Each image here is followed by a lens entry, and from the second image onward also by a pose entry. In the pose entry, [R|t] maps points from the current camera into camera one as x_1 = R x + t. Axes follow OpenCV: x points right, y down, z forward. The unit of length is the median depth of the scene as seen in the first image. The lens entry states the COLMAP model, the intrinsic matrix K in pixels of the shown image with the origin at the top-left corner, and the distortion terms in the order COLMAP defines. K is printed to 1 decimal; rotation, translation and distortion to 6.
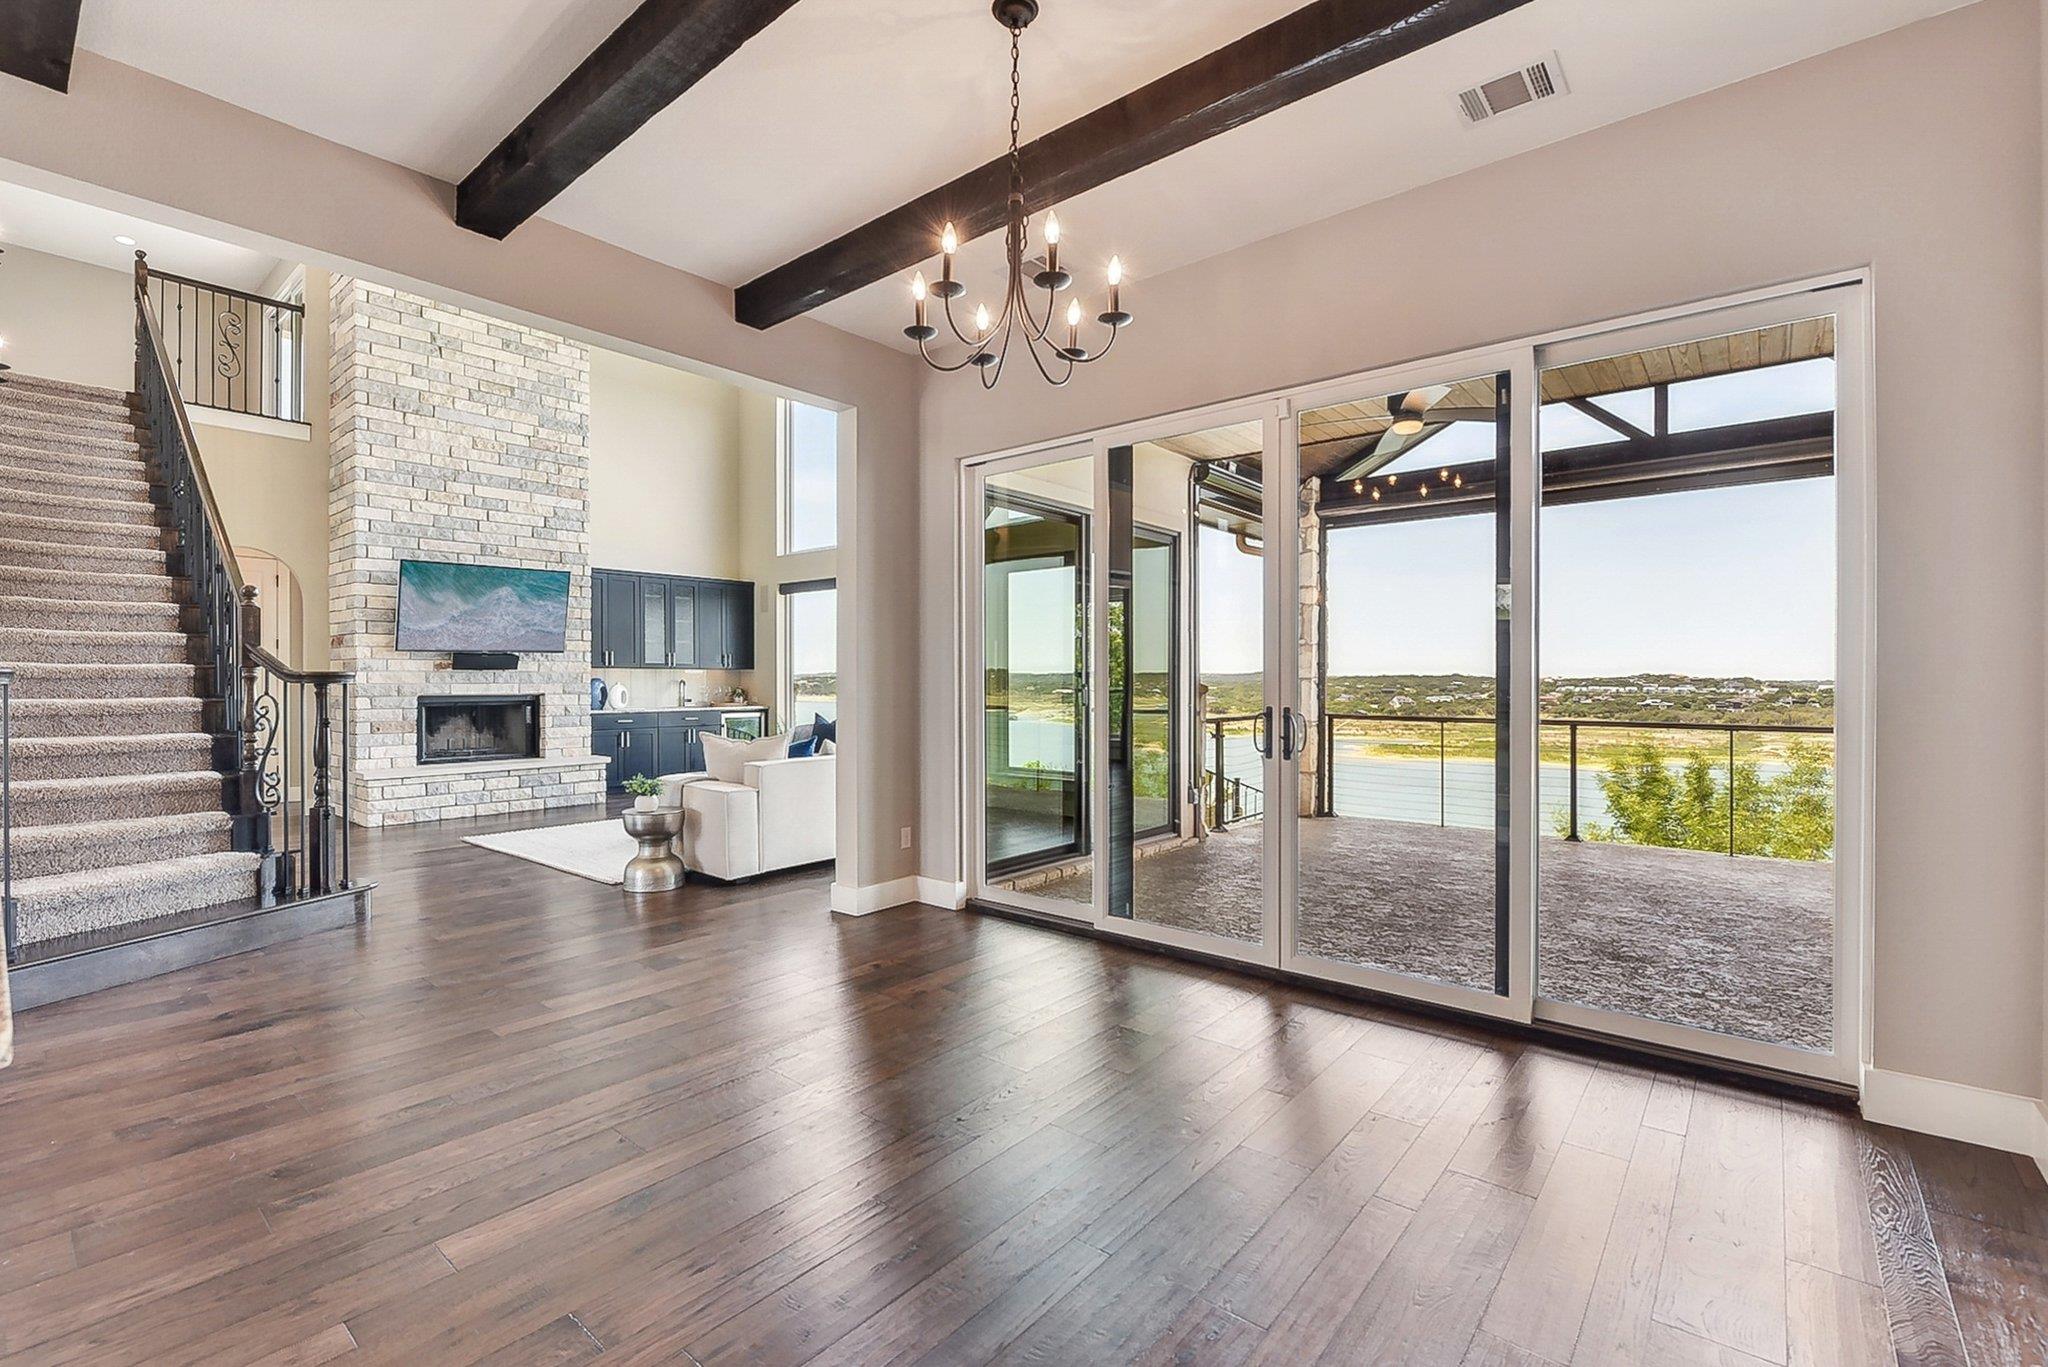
lens RADIAL K [[893.7, 0, 1024.0], [0, 893.7, 683.5], [0, 0, 1]] dist [-0.006168, -0.000580]
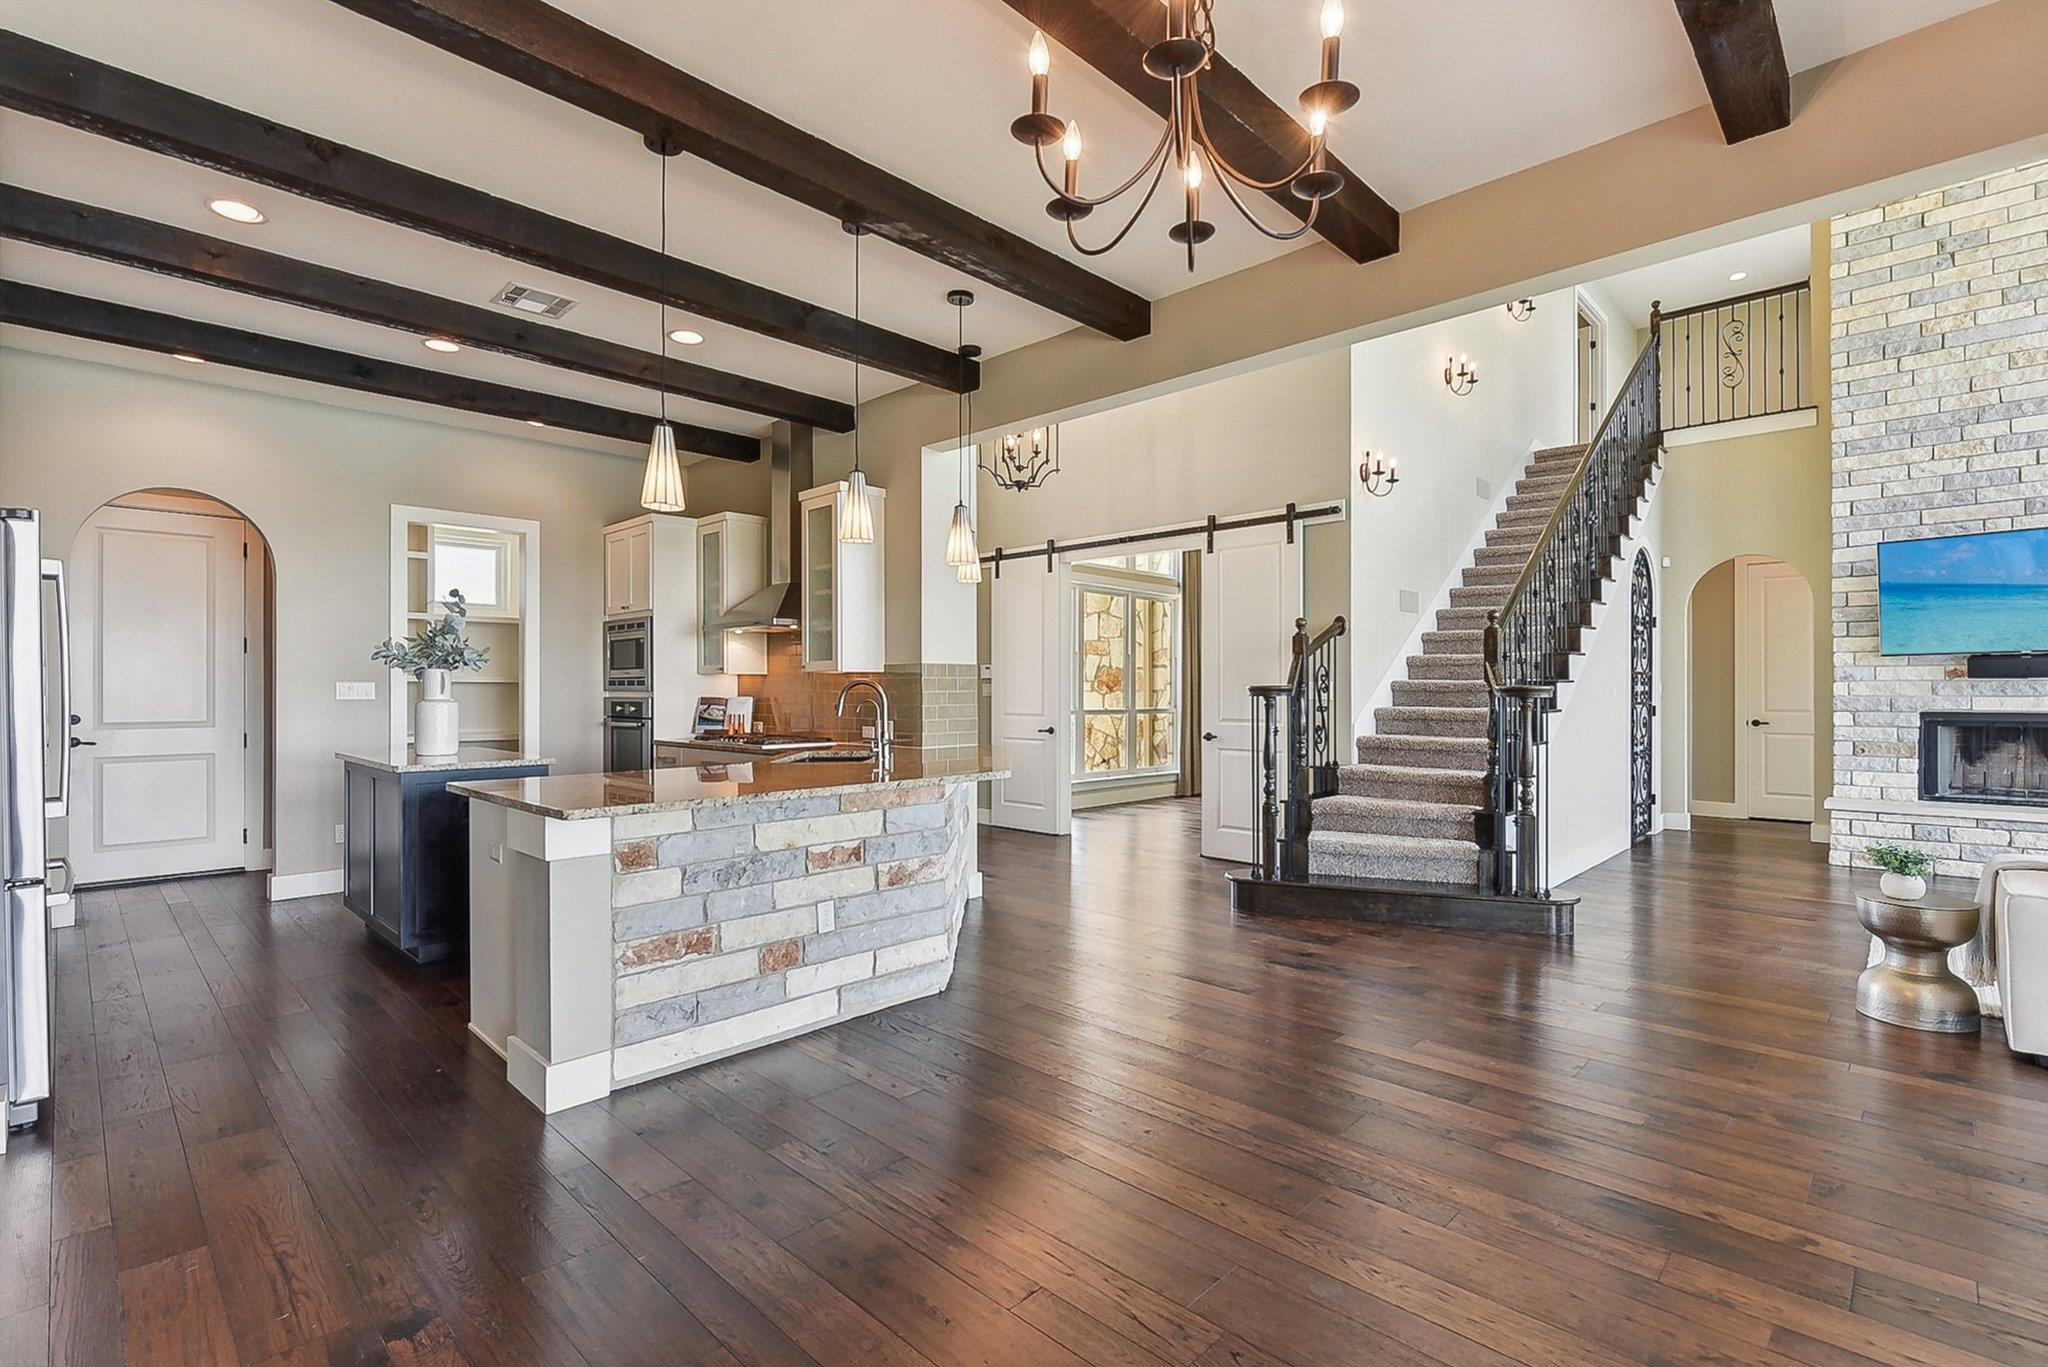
lens RADIAL K [[936.0, 0, 1026.9], [0, 936.0, 688.5], [0, 0, 1]] dist [-0.002685, -0.001829]
pose [[-0.080096, -0.001029, -0.996787, 0.186226], [-0.001068, 0.999999, -0.000947, -0.004590], [0.996787, 0.000989, -0.080097, 0.261270]]
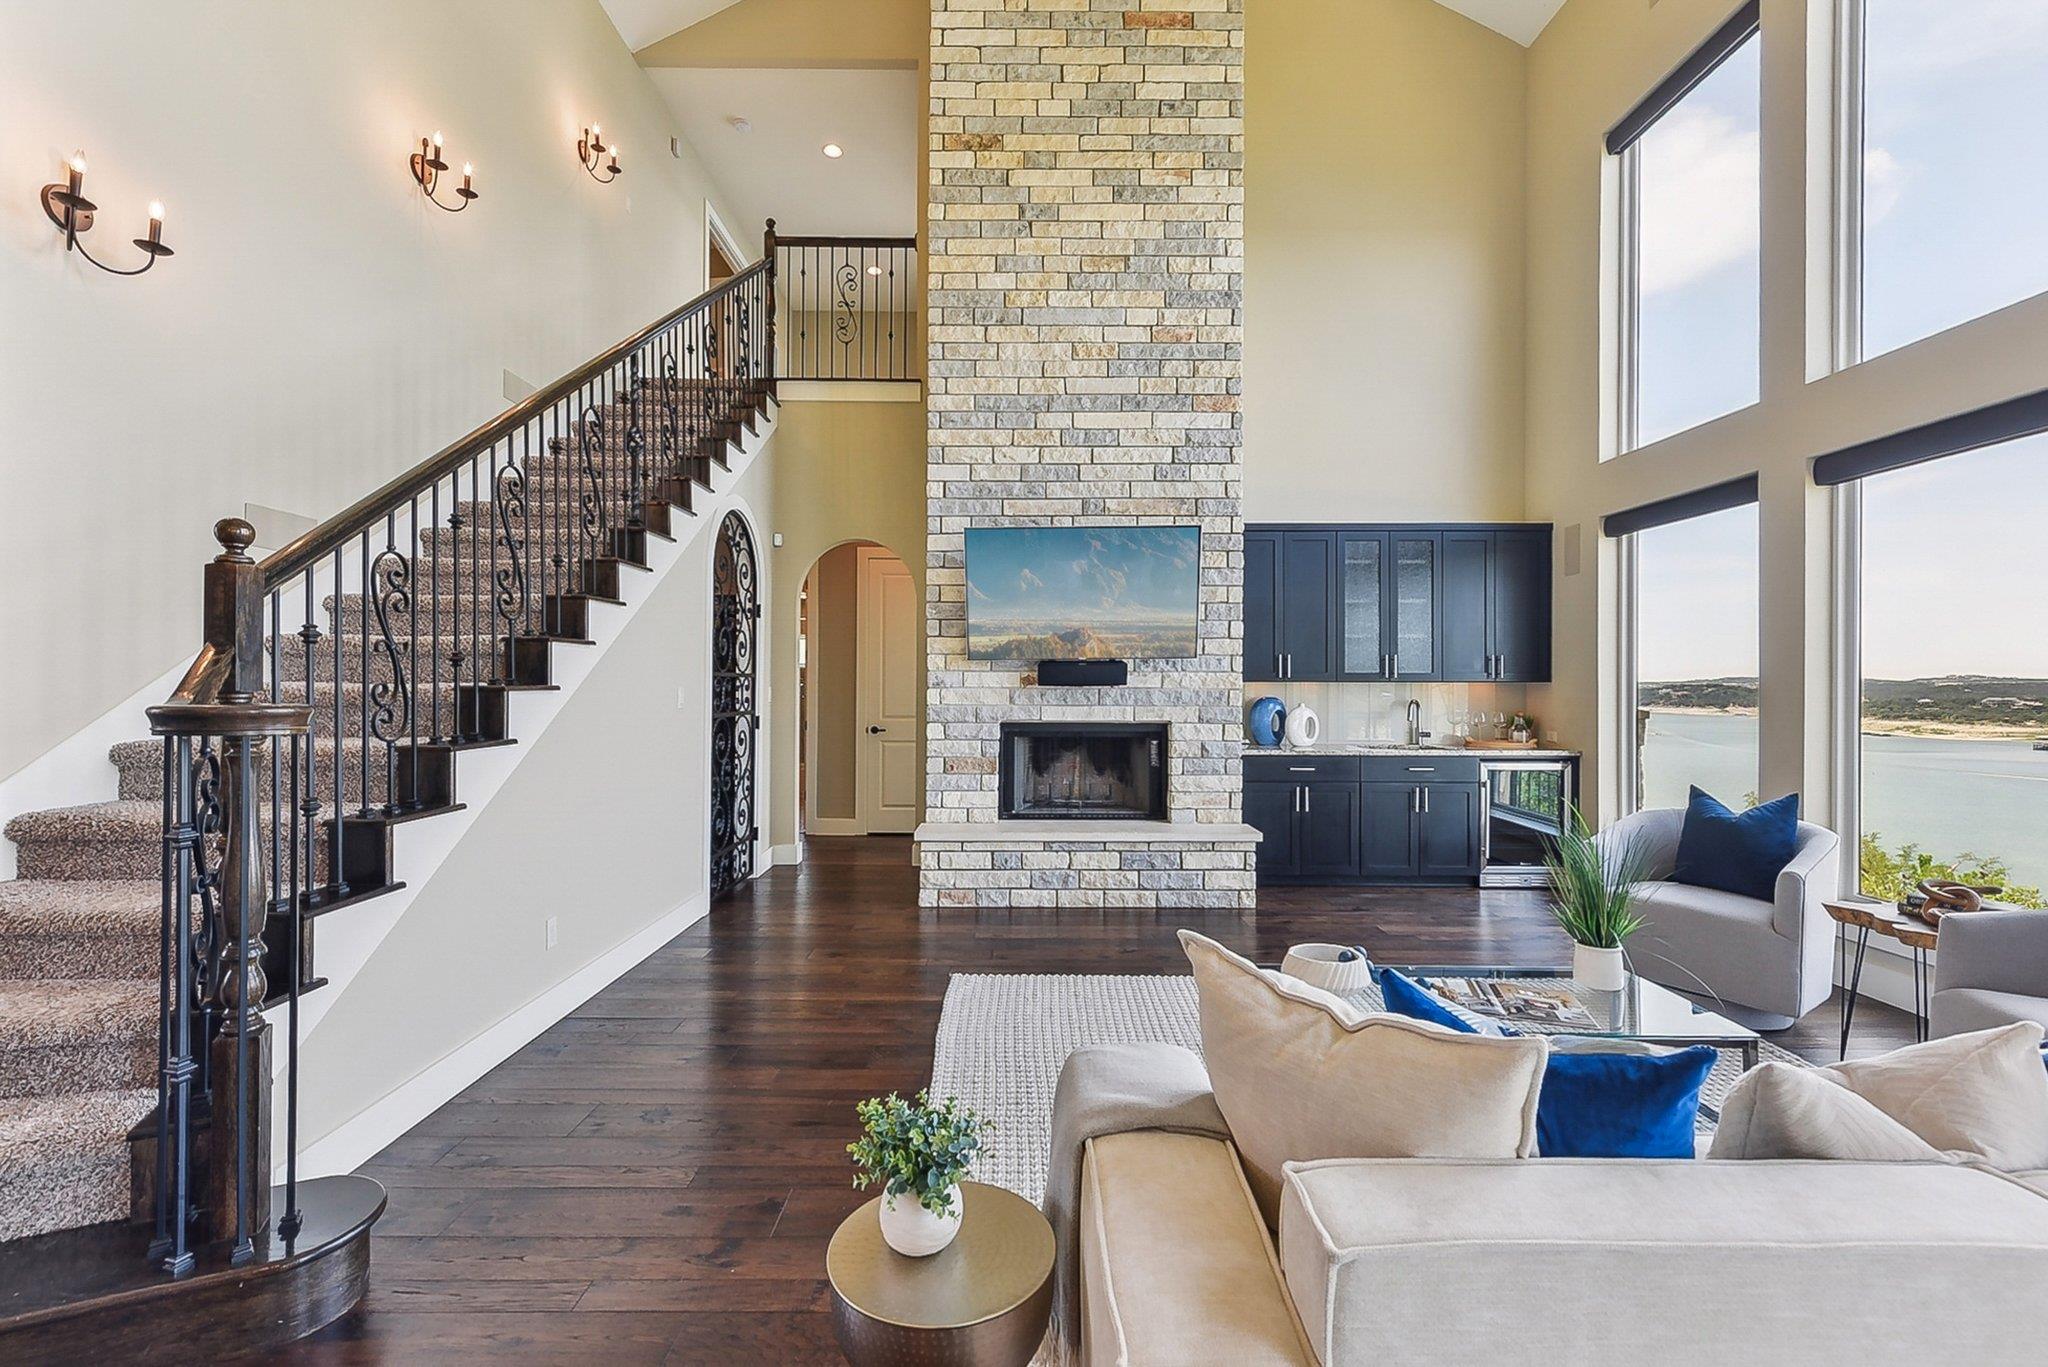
lens RADIAL K [[870.2, 0, 1024.0], [0, 870.2, 683.5], [0, 0, 1]] dist [0.007773, -0.000392]
pose [[0.639544, 0.001340, -0.768753, -0.126450], [-0.007145, 0.999966, -0.004201, -0.013283], [0.768721, 0.008180, 0.639532, 0.530221]]
